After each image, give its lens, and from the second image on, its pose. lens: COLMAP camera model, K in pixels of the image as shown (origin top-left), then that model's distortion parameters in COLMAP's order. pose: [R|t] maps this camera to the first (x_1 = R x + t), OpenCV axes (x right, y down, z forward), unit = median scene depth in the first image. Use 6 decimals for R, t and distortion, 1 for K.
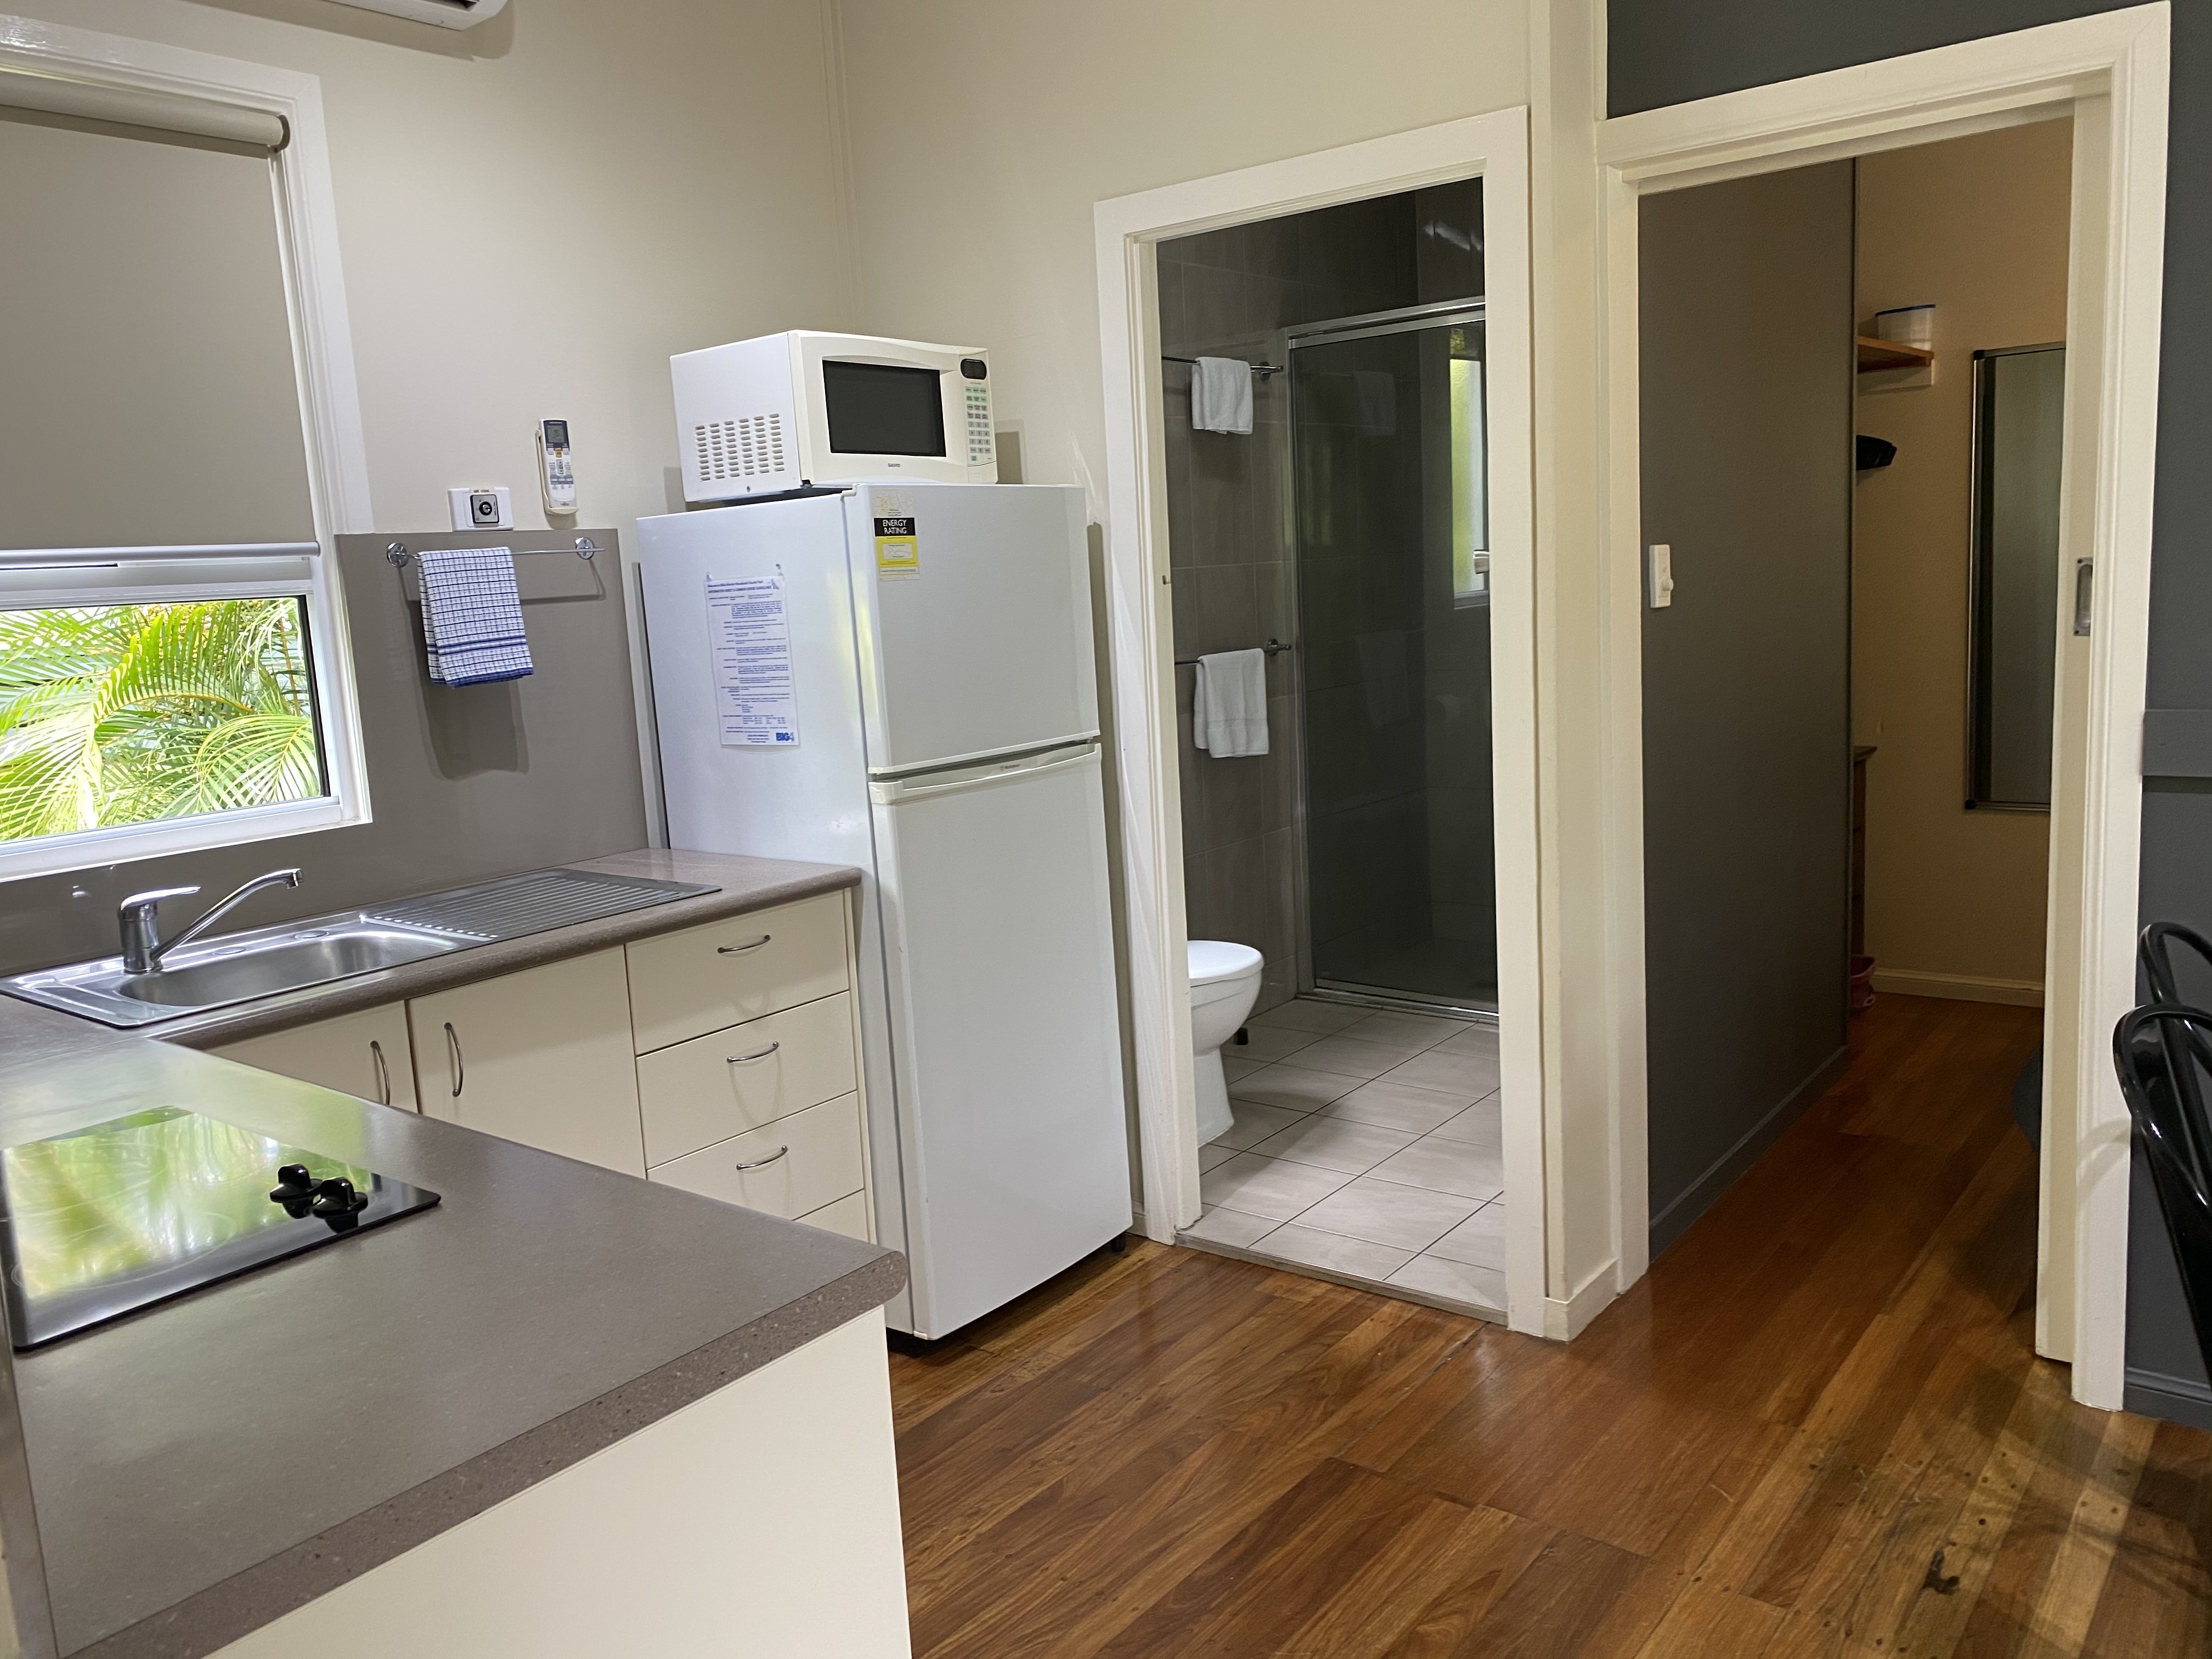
lens RADIAL K [[1685.0, 0, 1105.8], [0, 1685.0, 823.0], [0, 0, 1]] dist [0.055223, -0.026588]
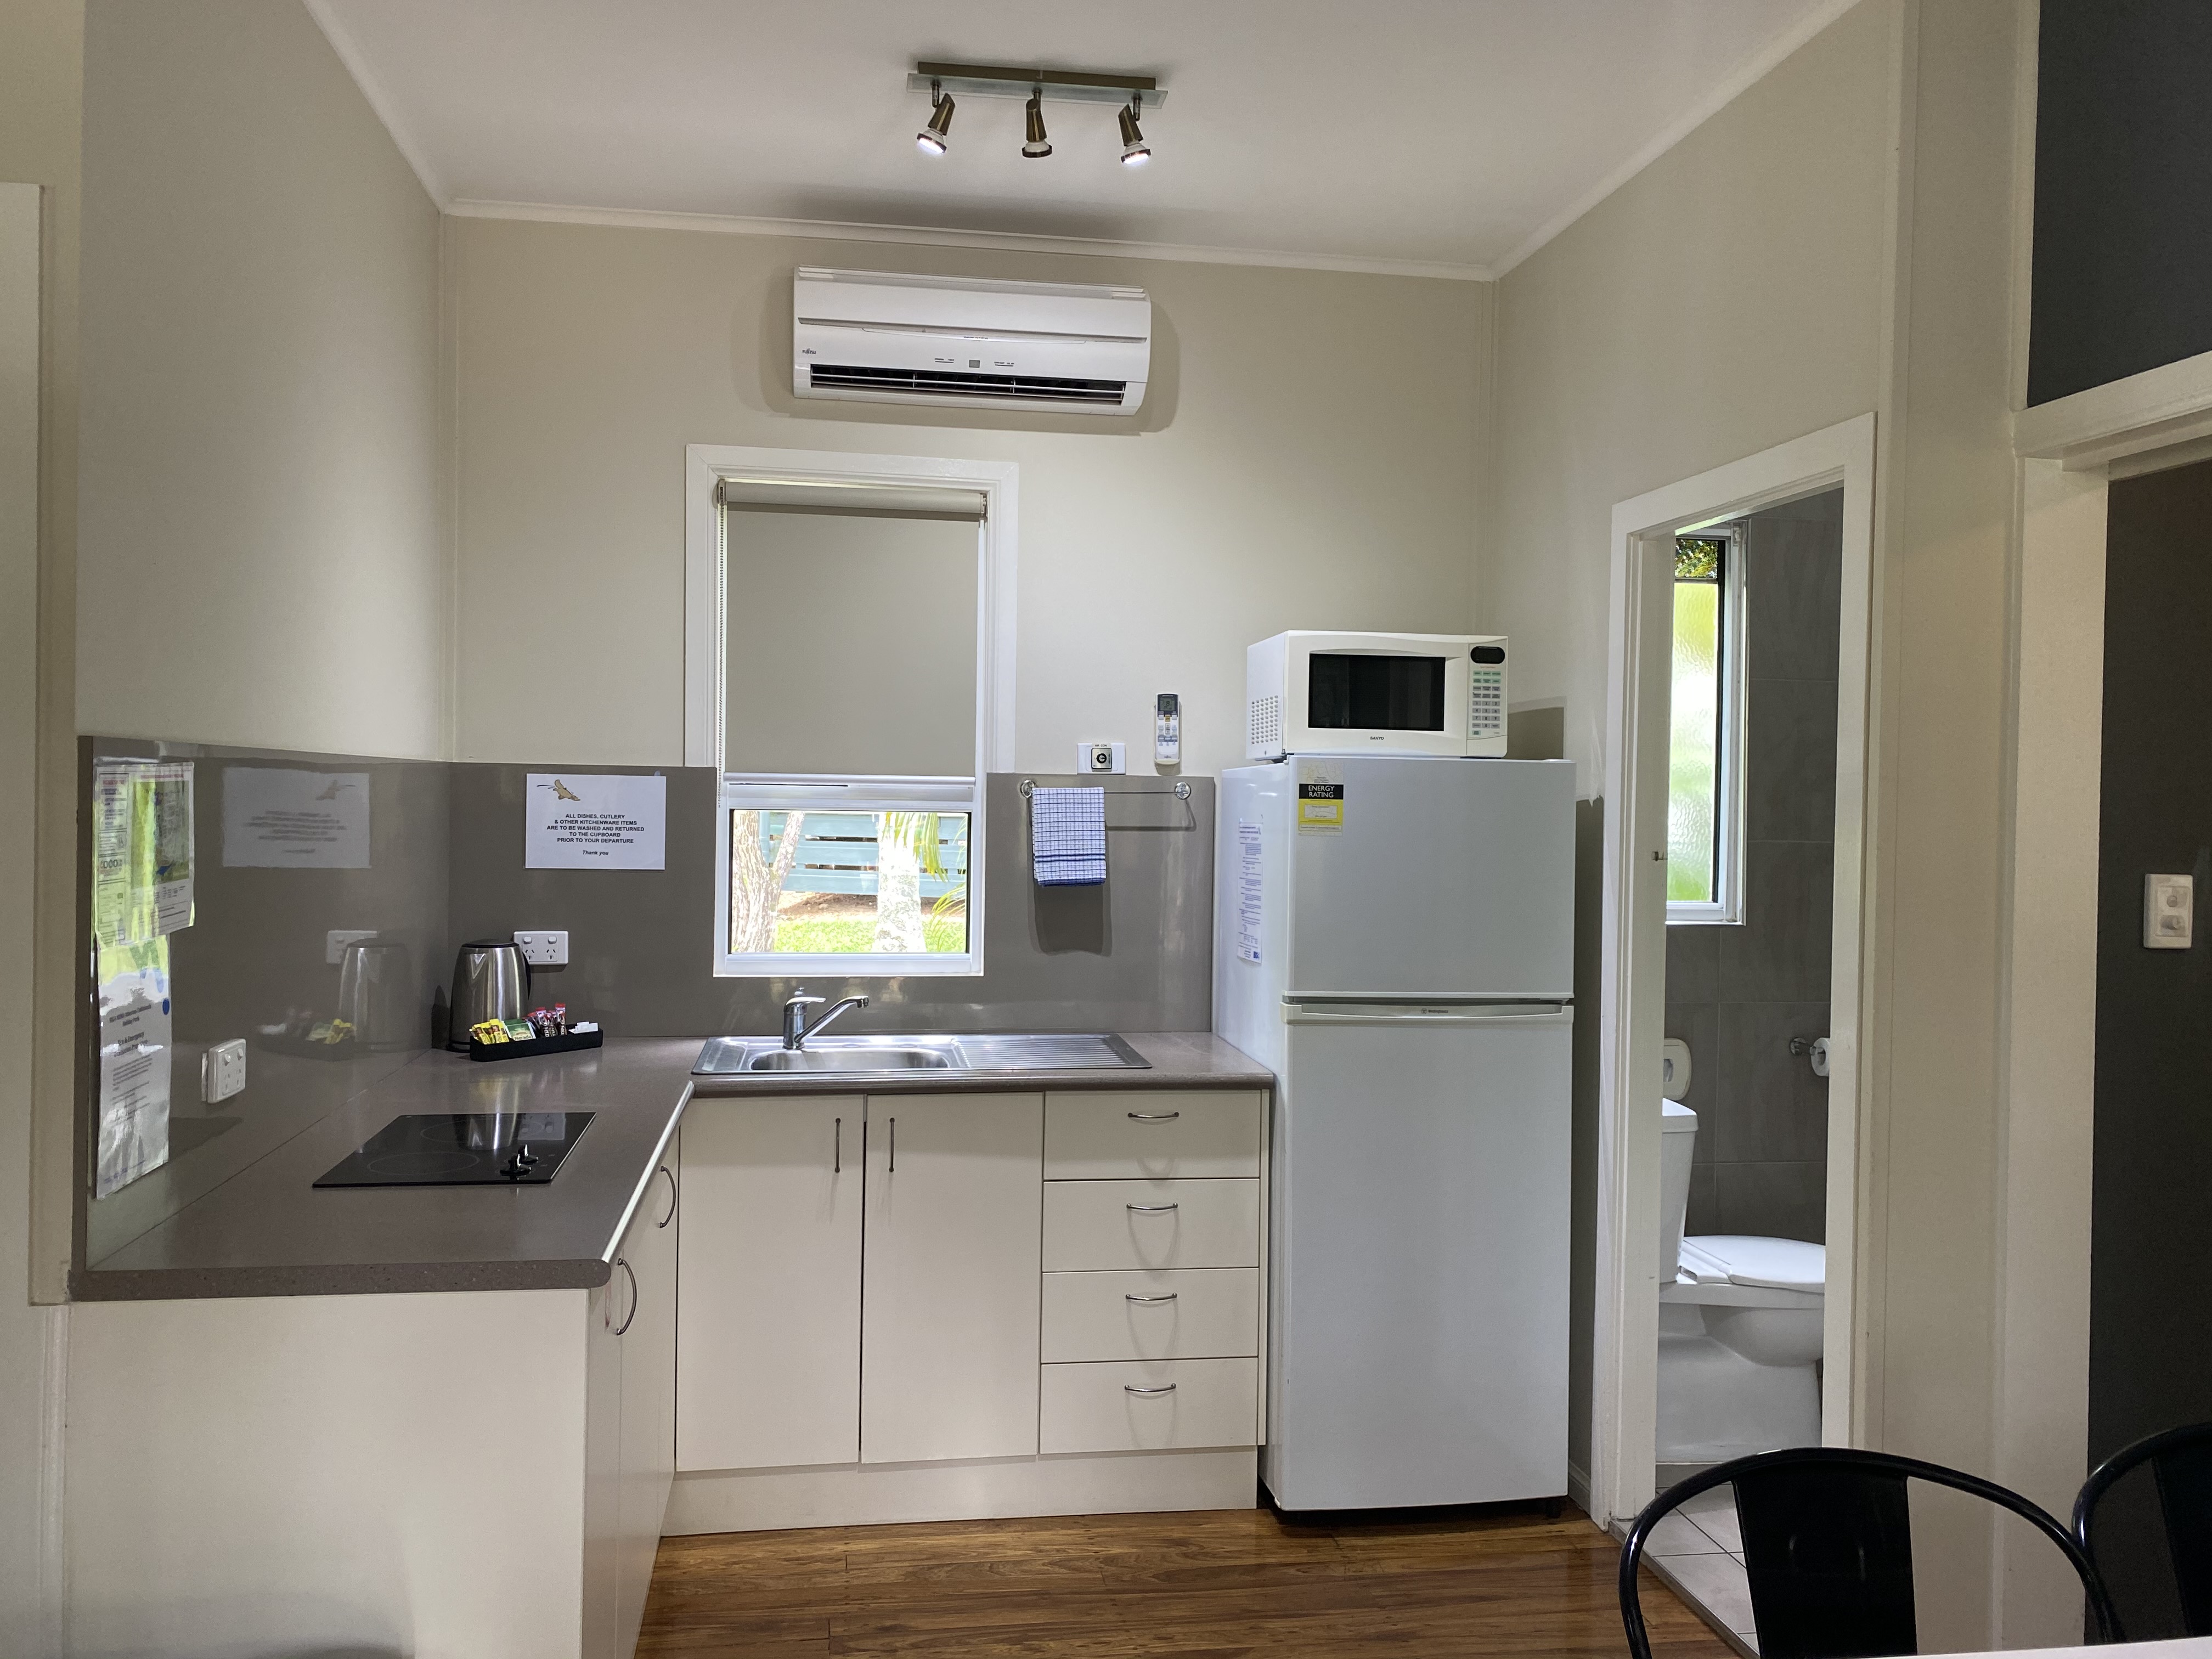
lens RADIAL K [[1685.0, 0, 1105.3], [0, 1685.0, 833.5], [0, 0, 1]] dist [0.055223, -0.026588]
pose [[0.735602, 0.083877, -0.672201, 0.539348], [-0.161289, 0.985454, -0.053537, -0.056218], [0.657933, 0.147800, 0.738431, 0.029545]]
